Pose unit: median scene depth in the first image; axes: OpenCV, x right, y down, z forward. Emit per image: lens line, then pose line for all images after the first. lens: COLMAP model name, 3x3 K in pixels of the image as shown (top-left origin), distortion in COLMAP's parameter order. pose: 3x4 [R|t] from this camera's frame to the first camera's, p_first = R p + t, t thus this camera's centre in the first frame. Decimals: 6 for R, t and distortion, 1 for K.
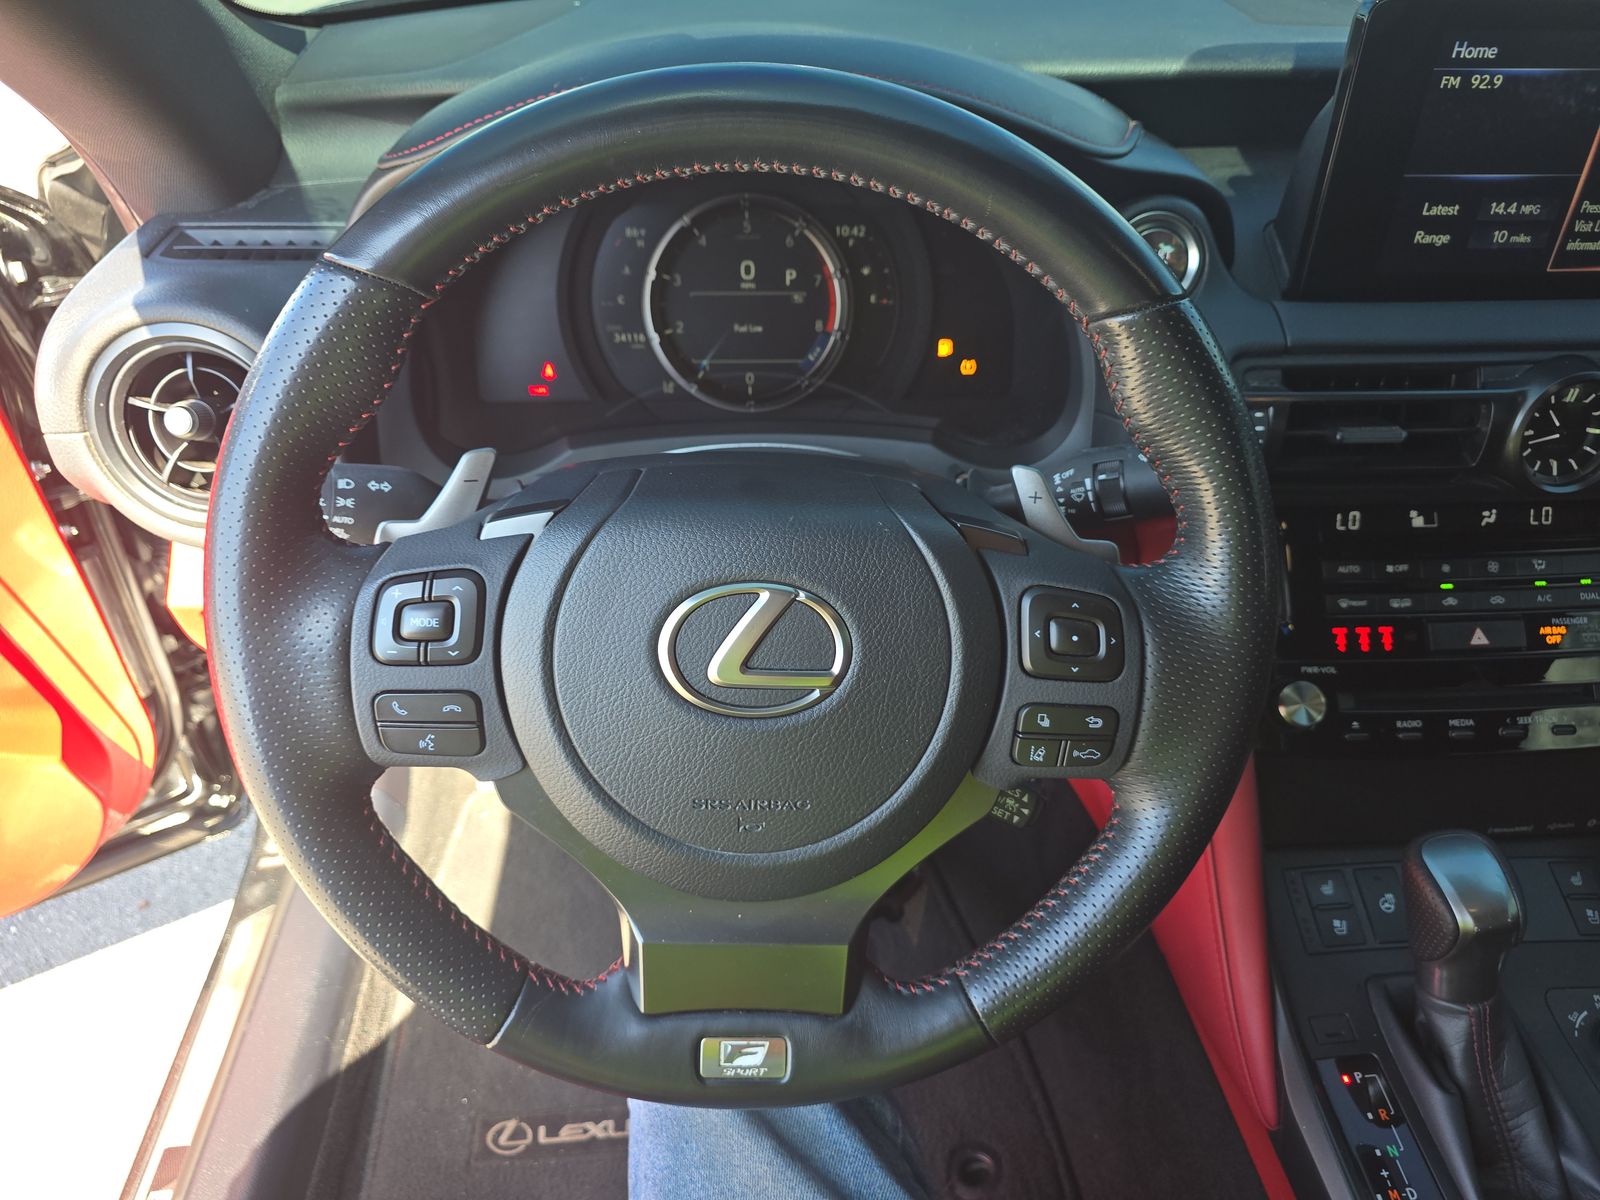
lens RADIAL K [[1101.1, 0, 793.6], [0, 1101.1, 596.3], [0, 0, 1]] dist [0.029491, -0.028264]
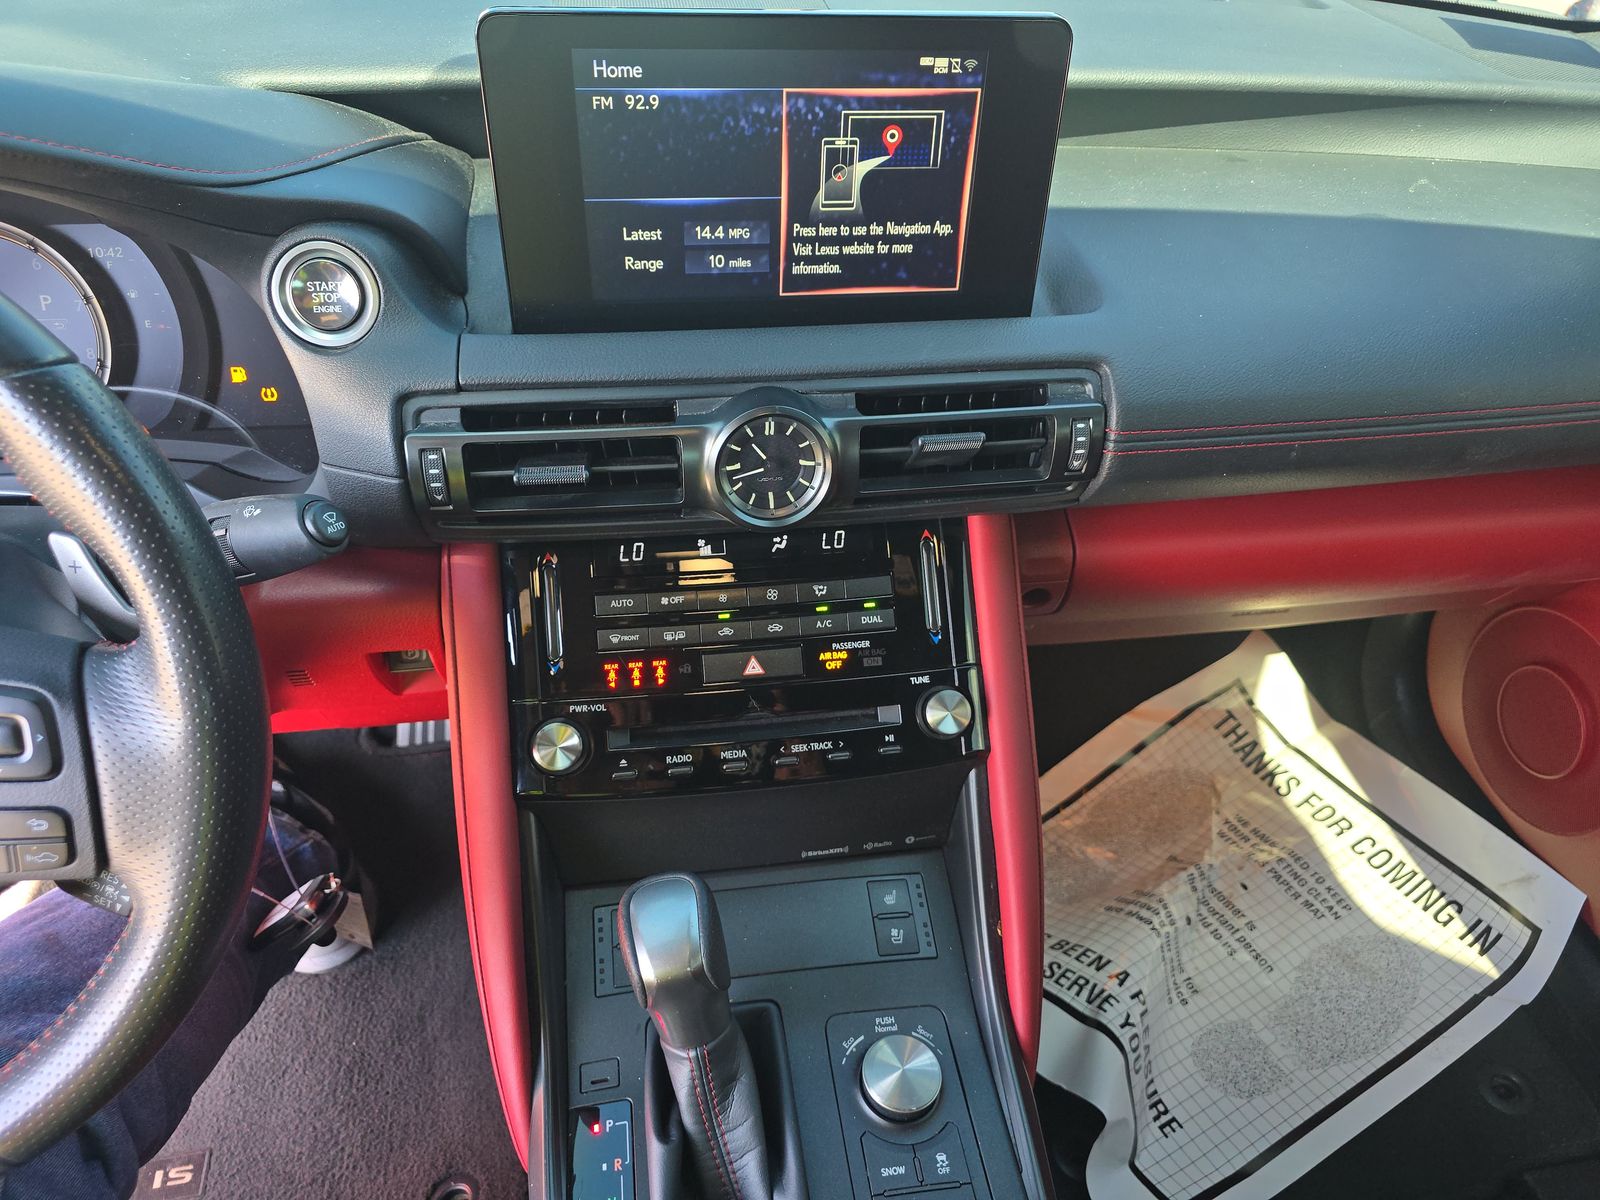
lens RADIAL K [[1101.1, 0, 799.8], [0, 1101.1, 604.5], [0, 0, 1]] dist [0.029491, -0.028264]
pose [[0.994933, -0.039609, 0.092409, 0.576406], [0.035867, 0.998481, 0.041813, -0.059180], [-0.093925, -0.038287, 0.994843, 0.019973]]
